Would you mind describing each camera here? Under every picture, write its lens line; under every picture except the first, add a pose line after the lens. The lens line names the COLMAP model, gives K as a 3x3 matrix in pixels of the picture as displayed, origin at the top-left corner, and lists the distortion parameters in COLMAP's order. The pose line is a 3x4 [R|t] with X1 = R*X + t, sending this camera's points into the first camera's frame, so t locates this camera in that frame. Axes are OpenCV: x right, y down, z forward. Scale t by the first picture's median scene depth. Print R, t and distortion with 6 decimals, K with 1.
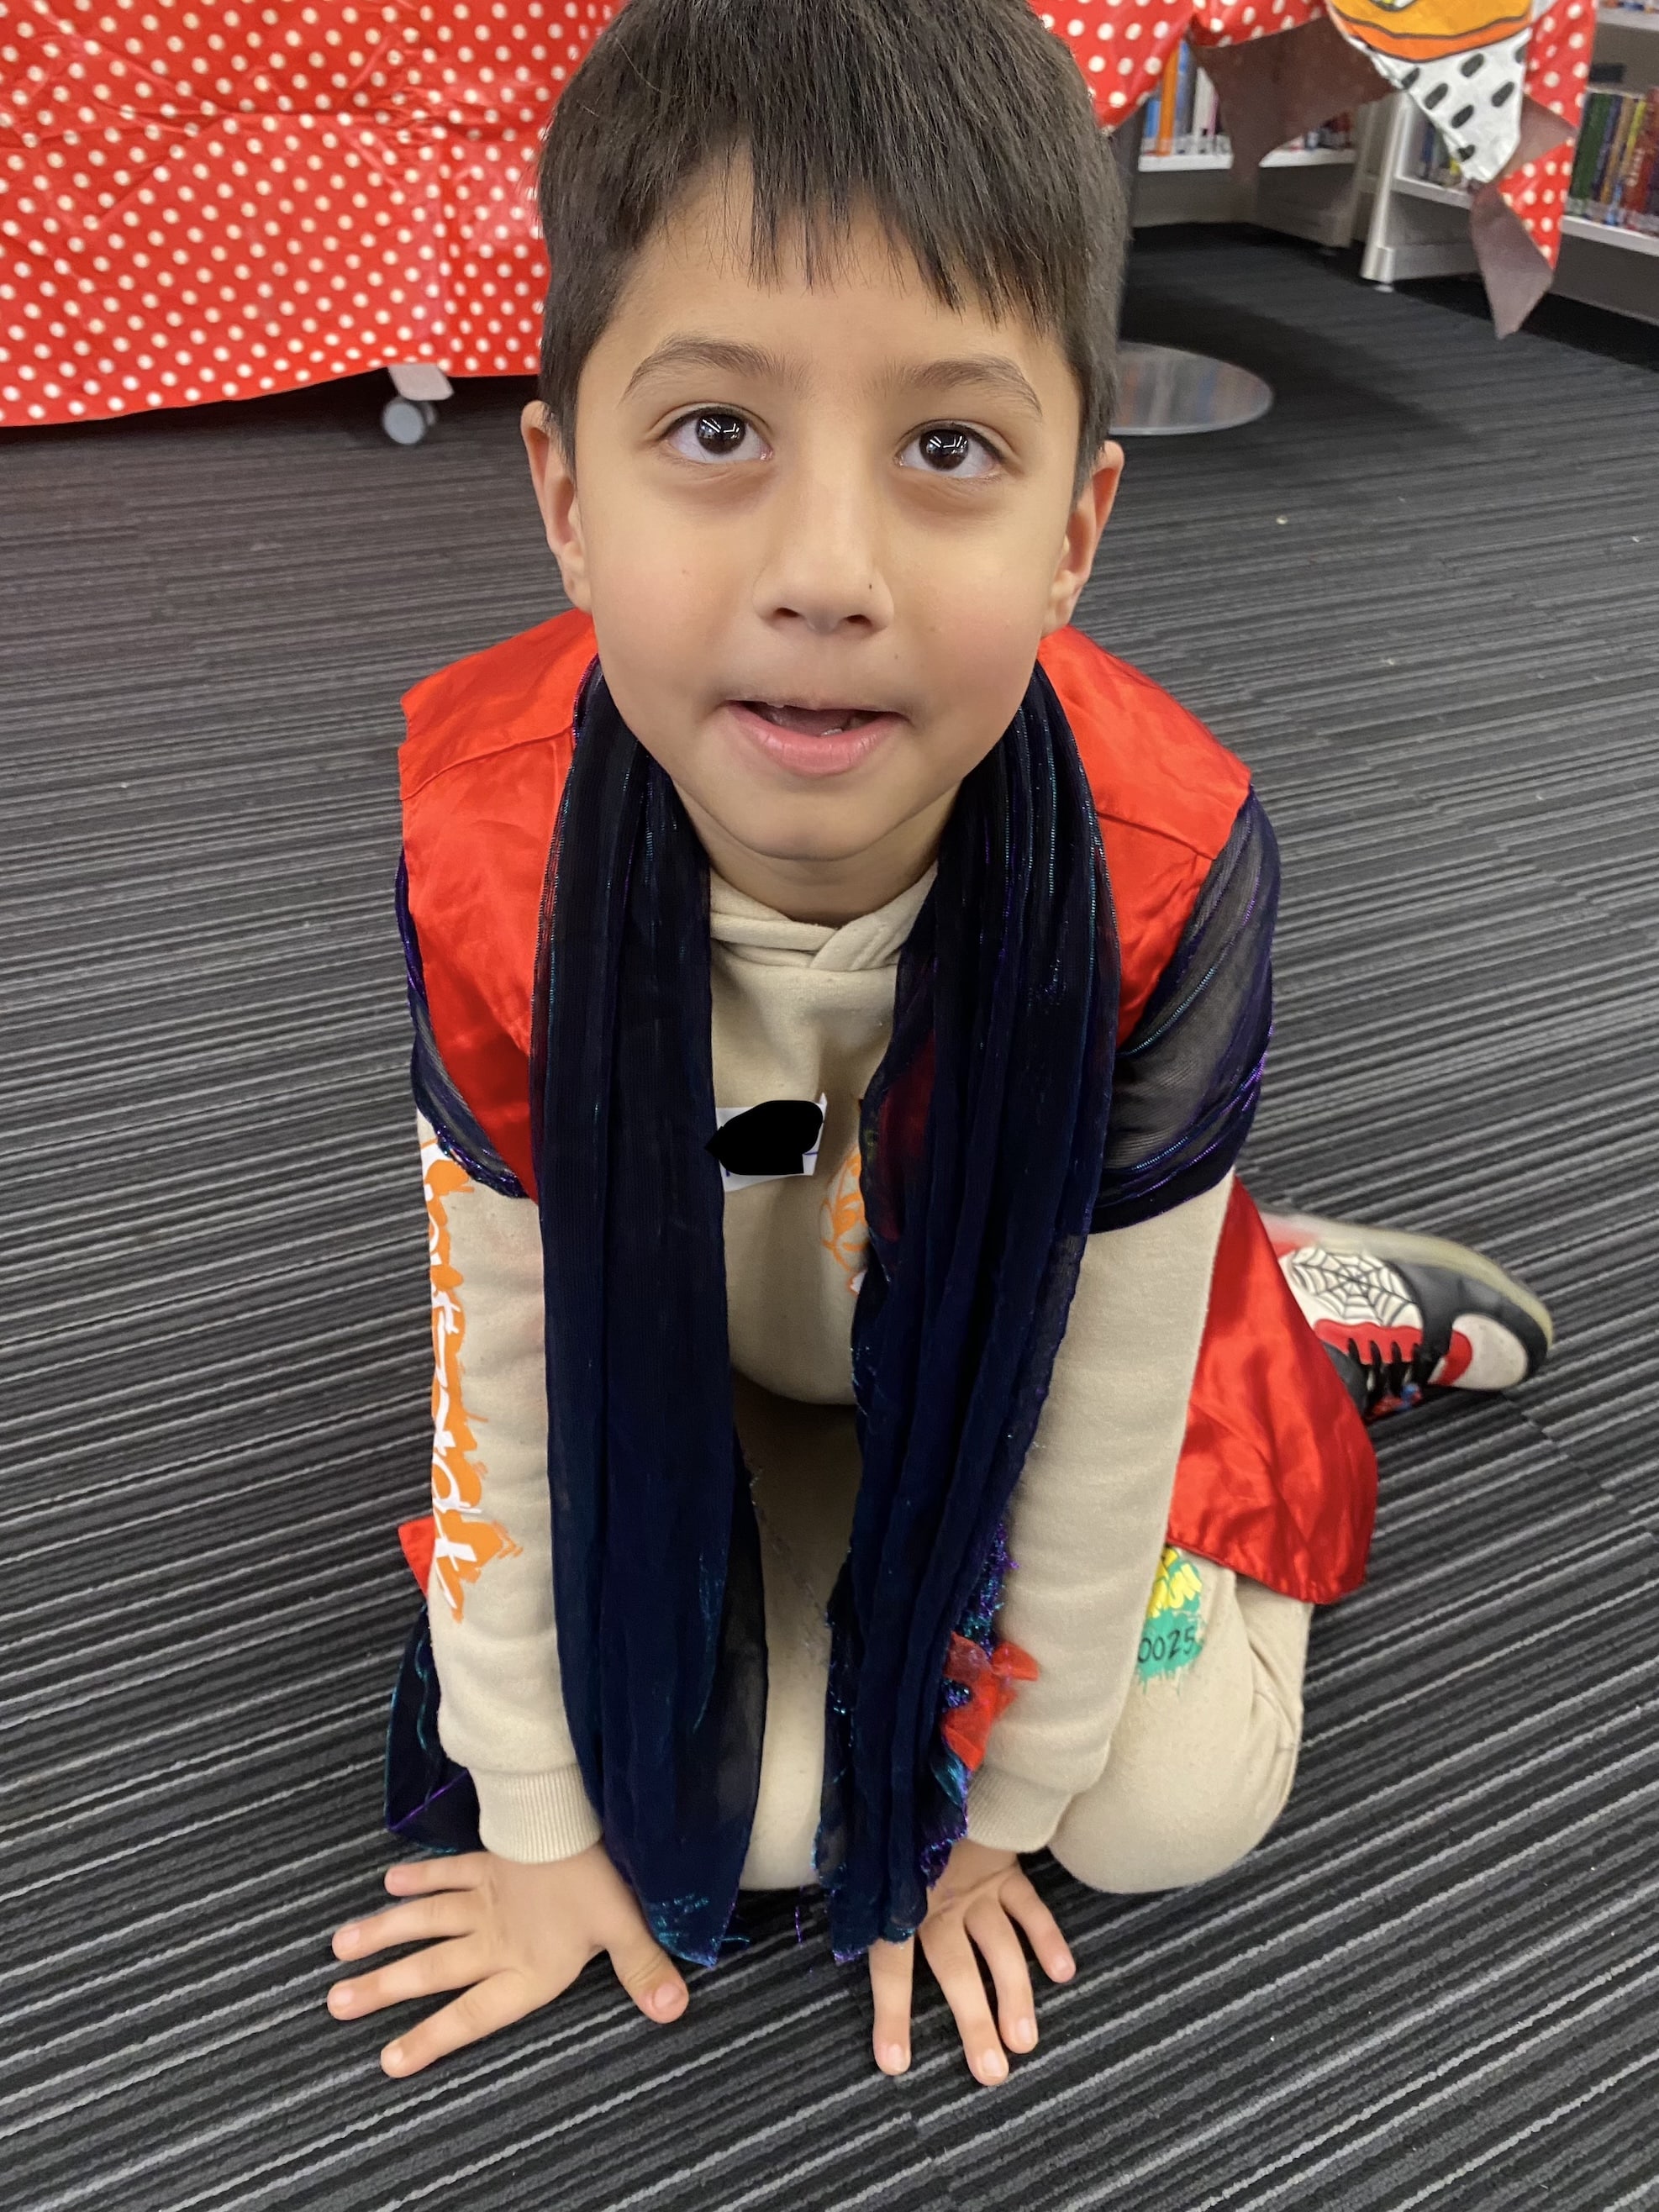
lens RADIAL K [[1683.3, 0, 820.7], [0, 1683.3, 1089.1], [0, 0, 1]] dist [0.005717, -0.018032]
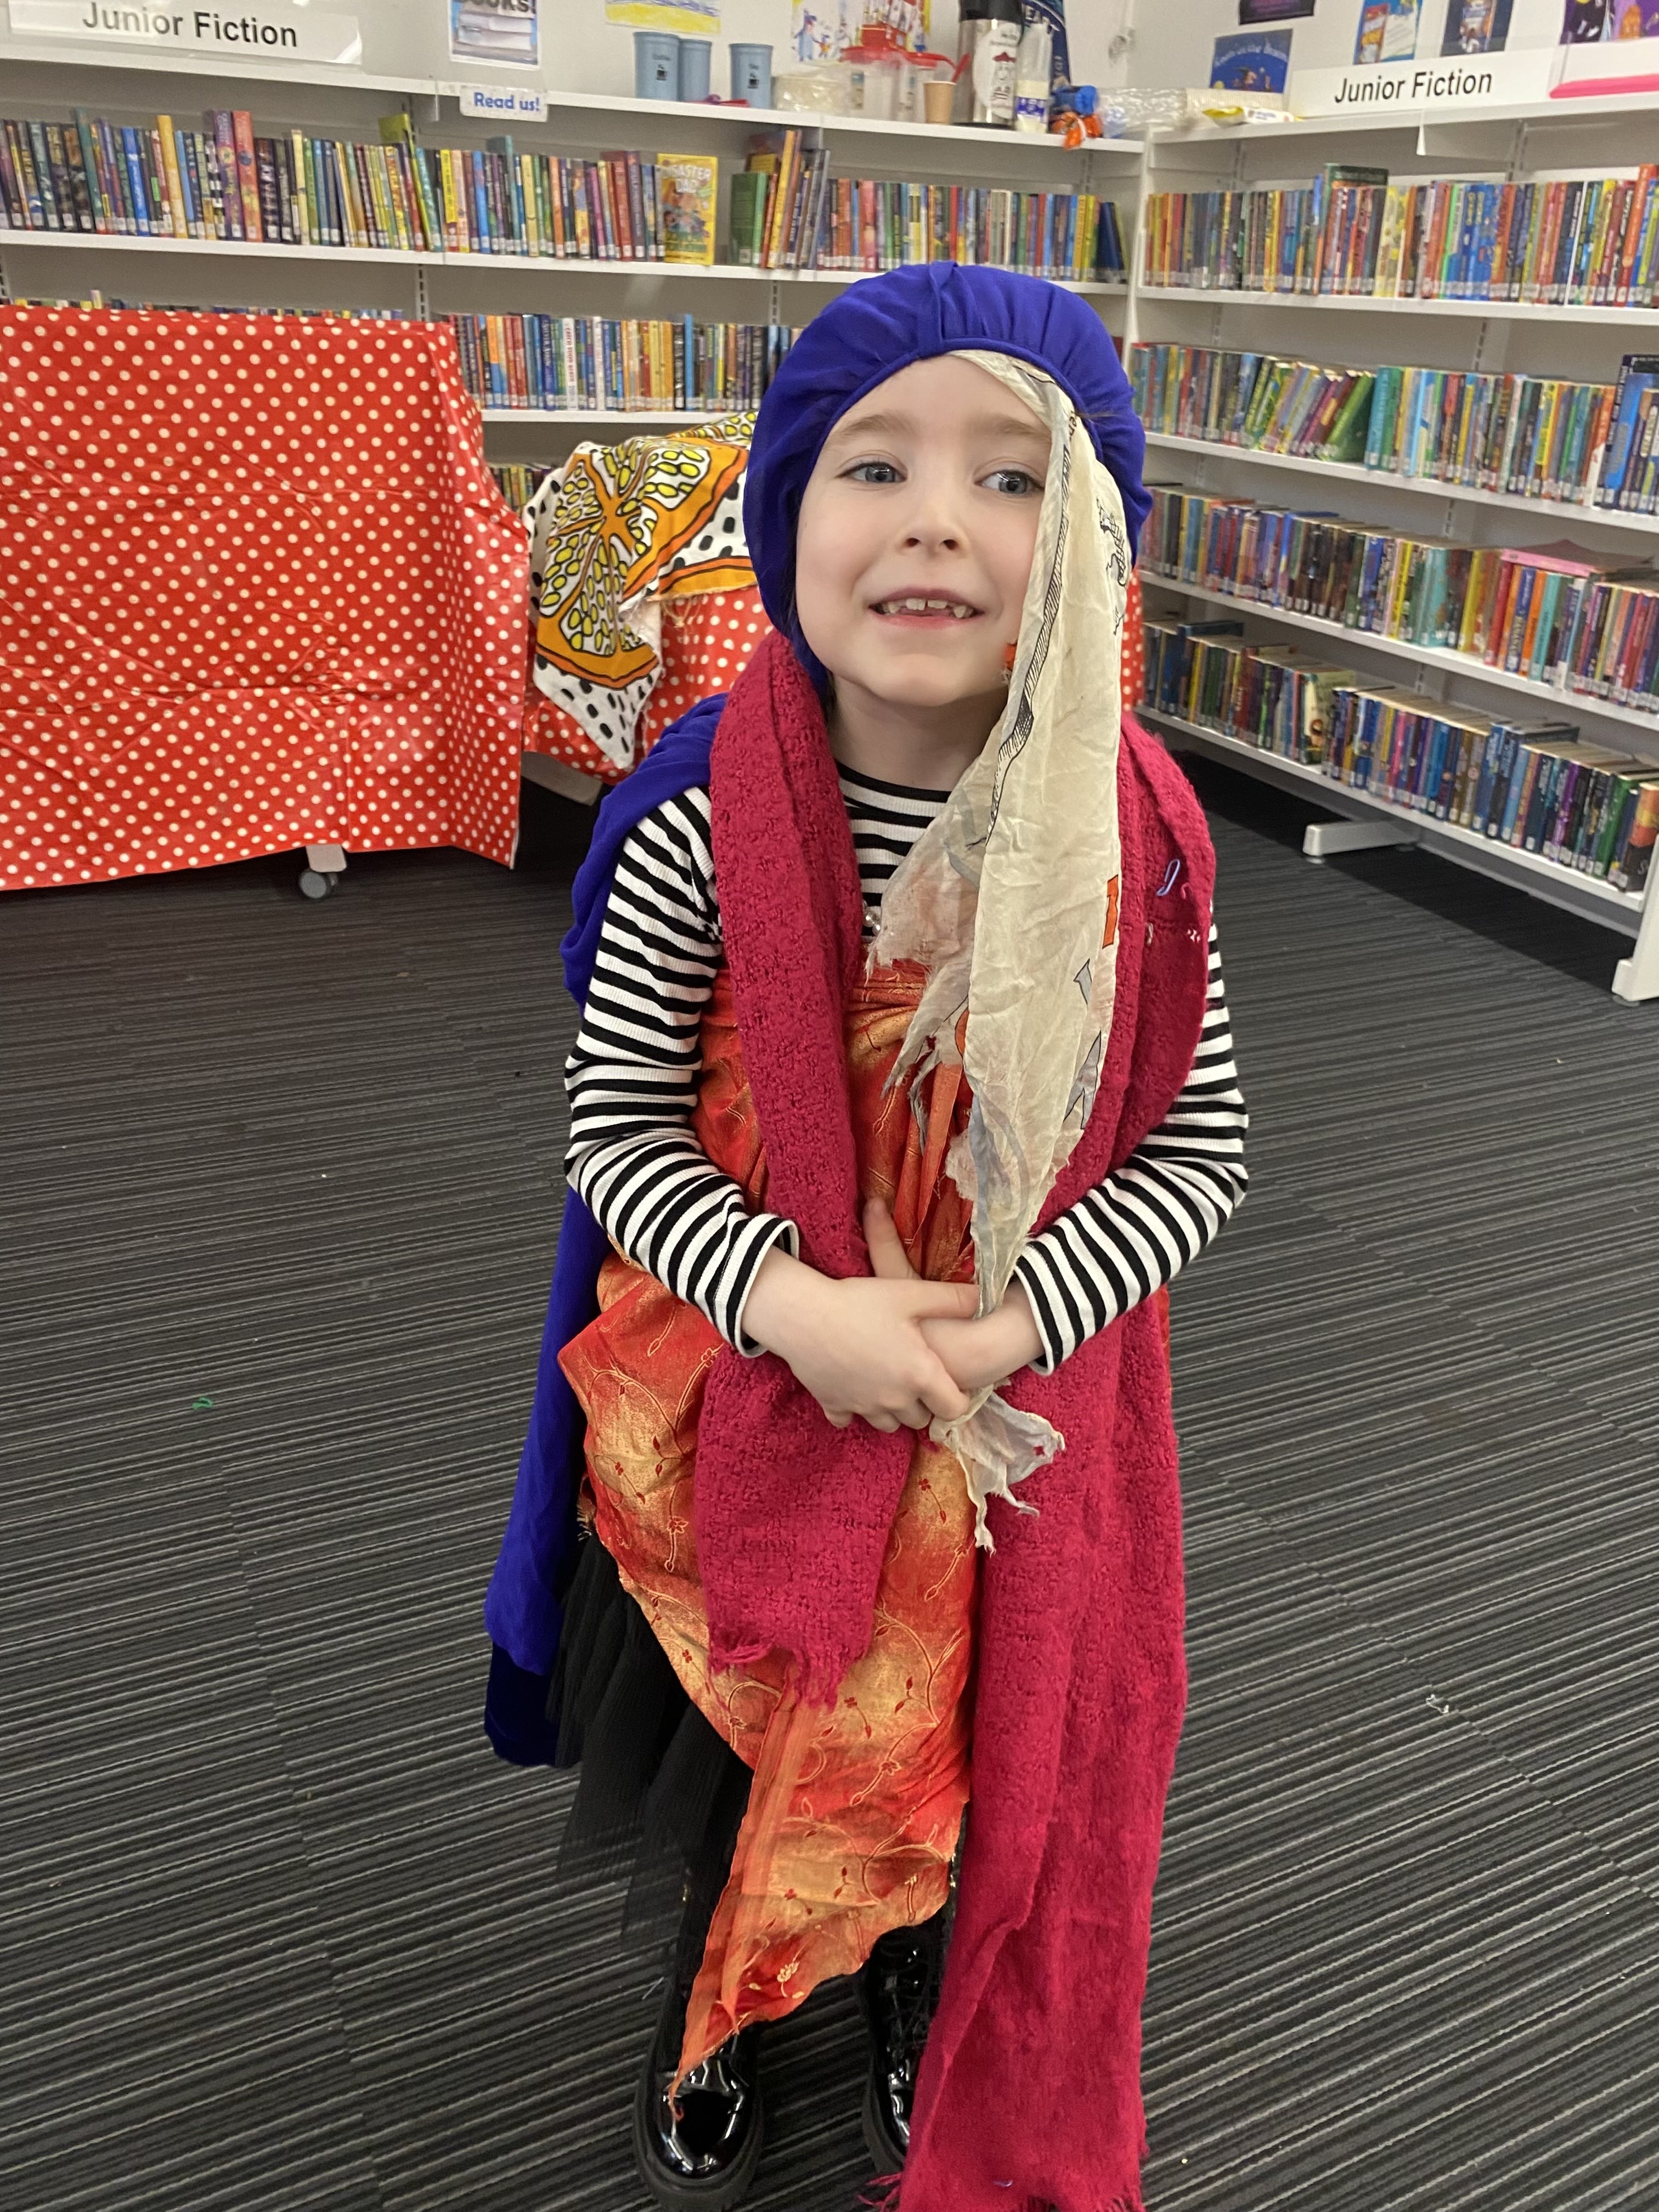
lens RADIAL K [[1683.3, 0, 828.5], [0, 1683.3, 1099.7], [0, 0, 1]] dist [0.005717, -0.018032]
pose [[0.999542, 0.023948, -0.018489, 0.233141], [-0.026799, 0.984438, -0.173676, 0.024079], [0.014042, 0.174092, 0.984629, -0.394388]]
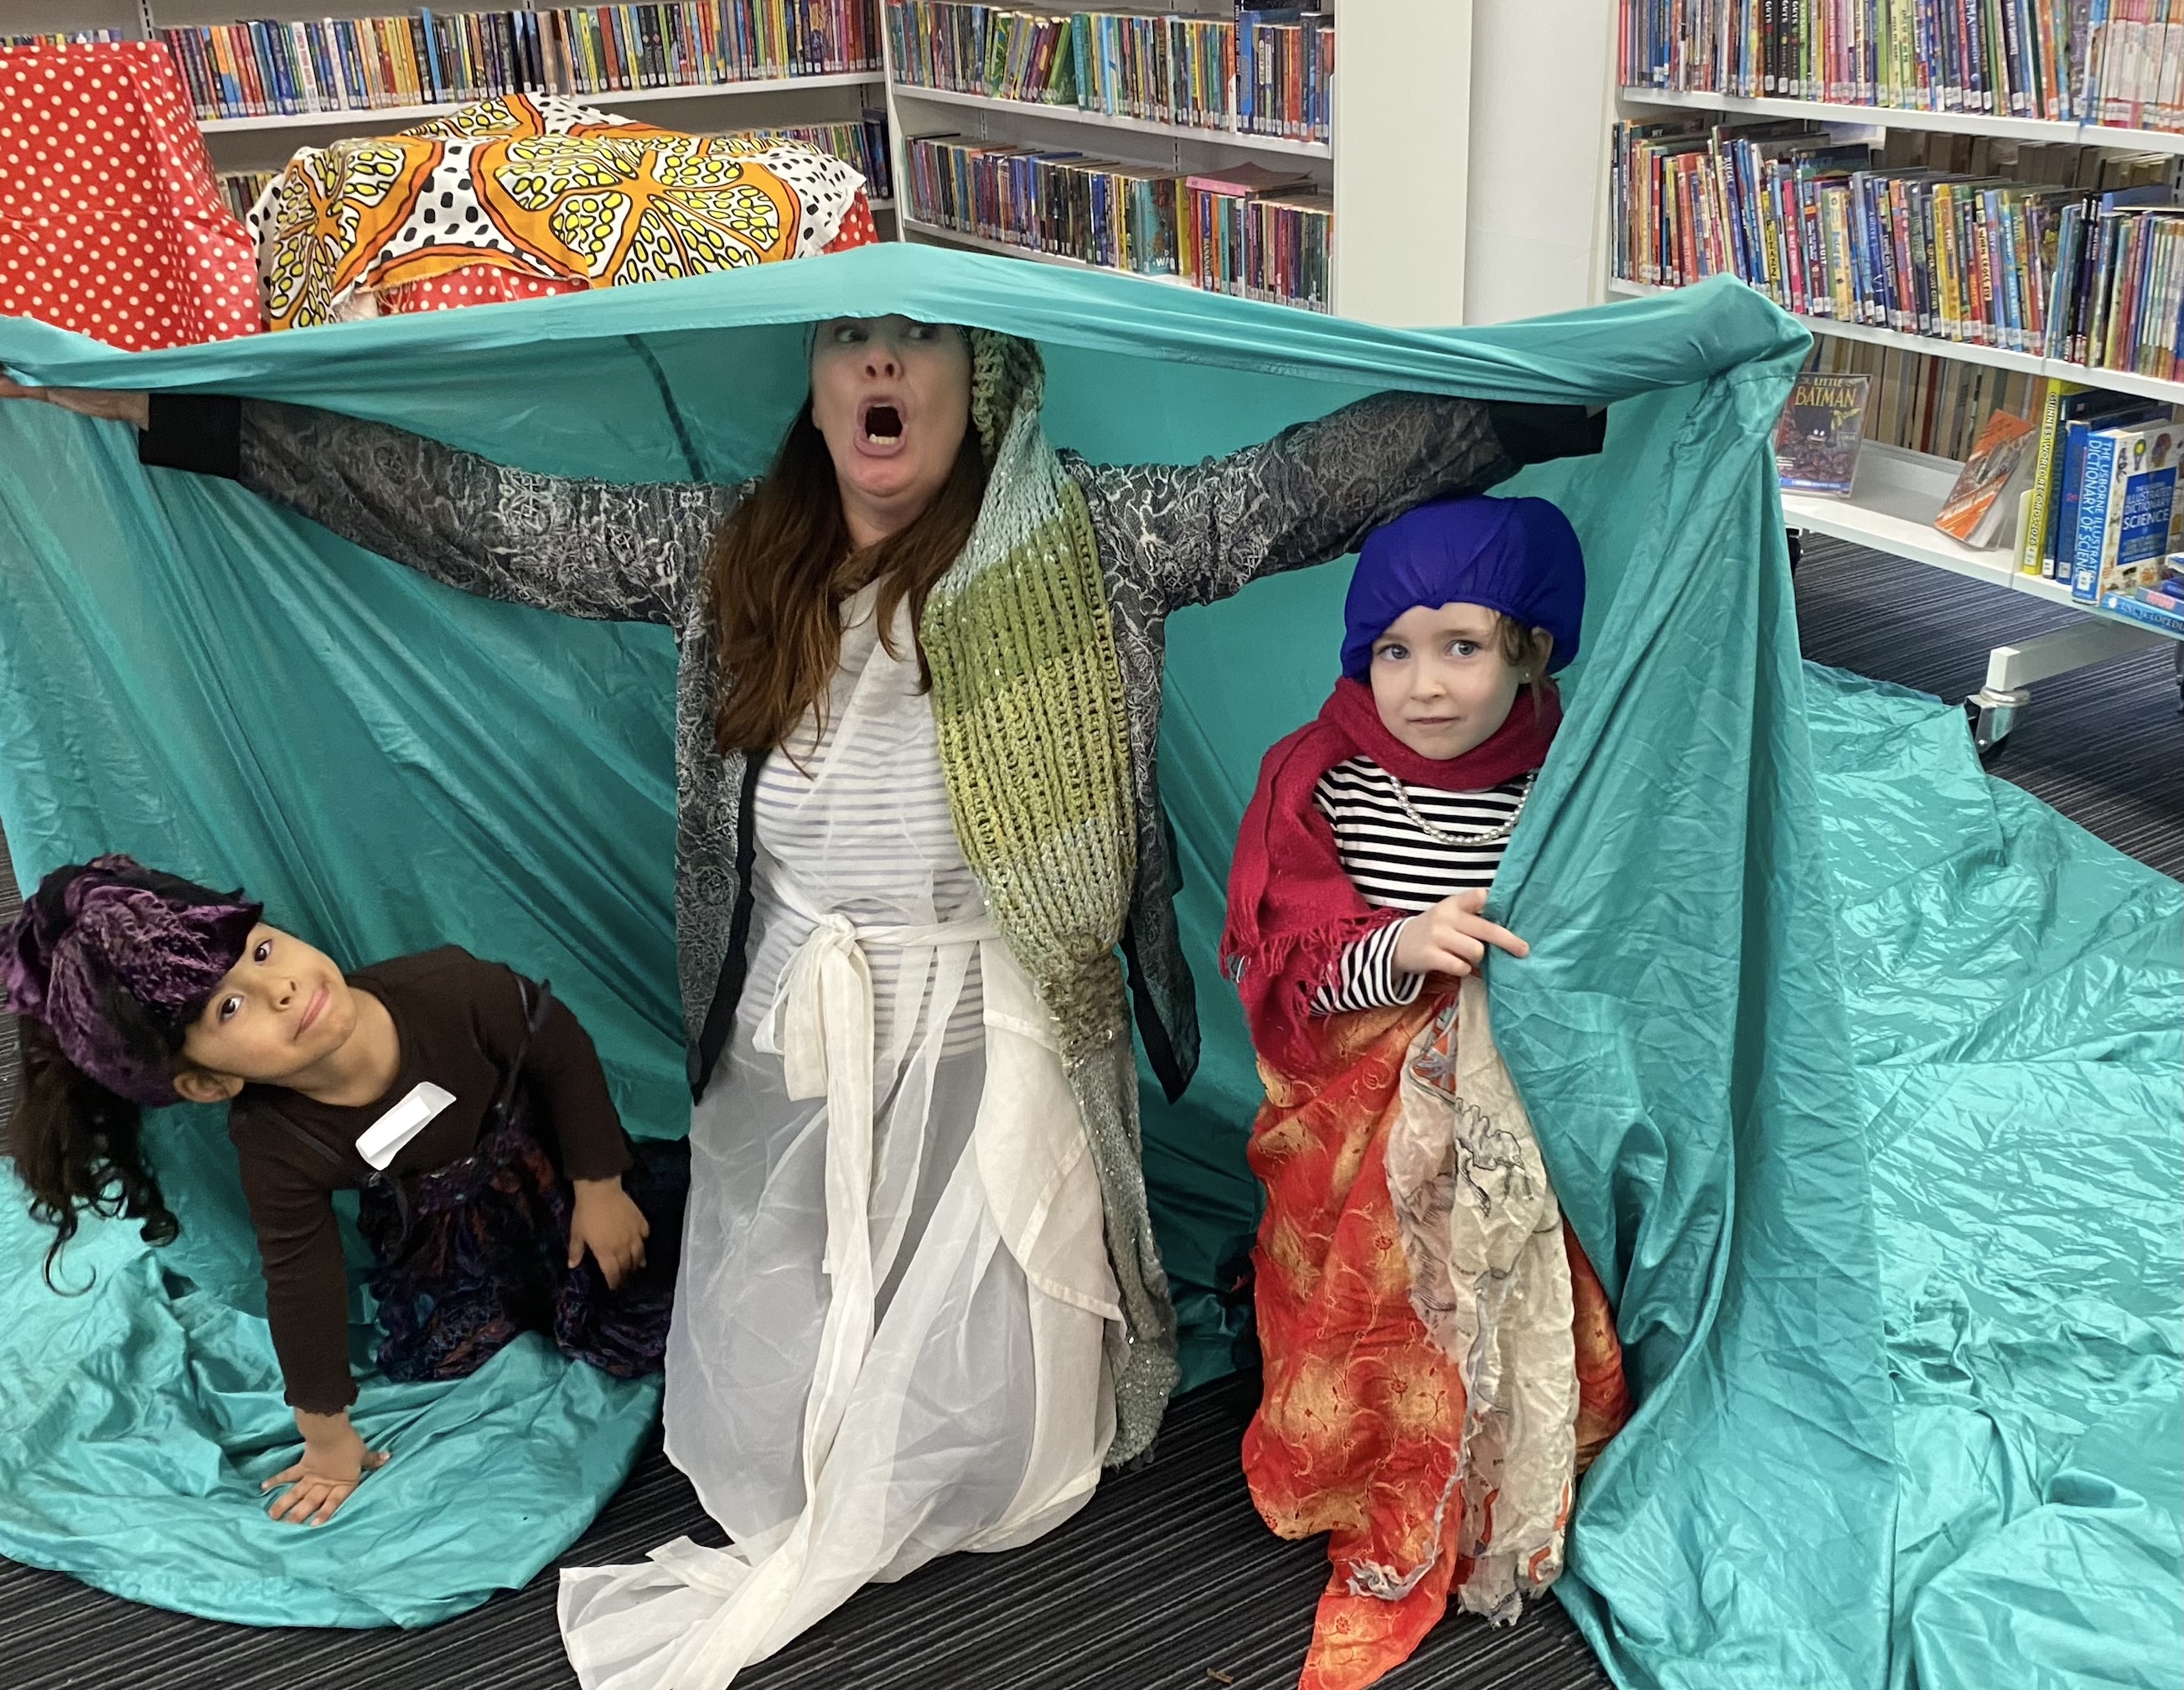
lens RADIAL K [[2064.1, 0, 1049.1], [0, 2064.1, 877.3], [0, 0, 1]] dist [-0.027342, 0.033254]
pose [[0.994788, -0.083782, 0.058123, 0.492700], [0.092860, 0.979832, -0.176933, 0.247287], [-0.042127, 0.181408, 0.982505, -0.783421]]
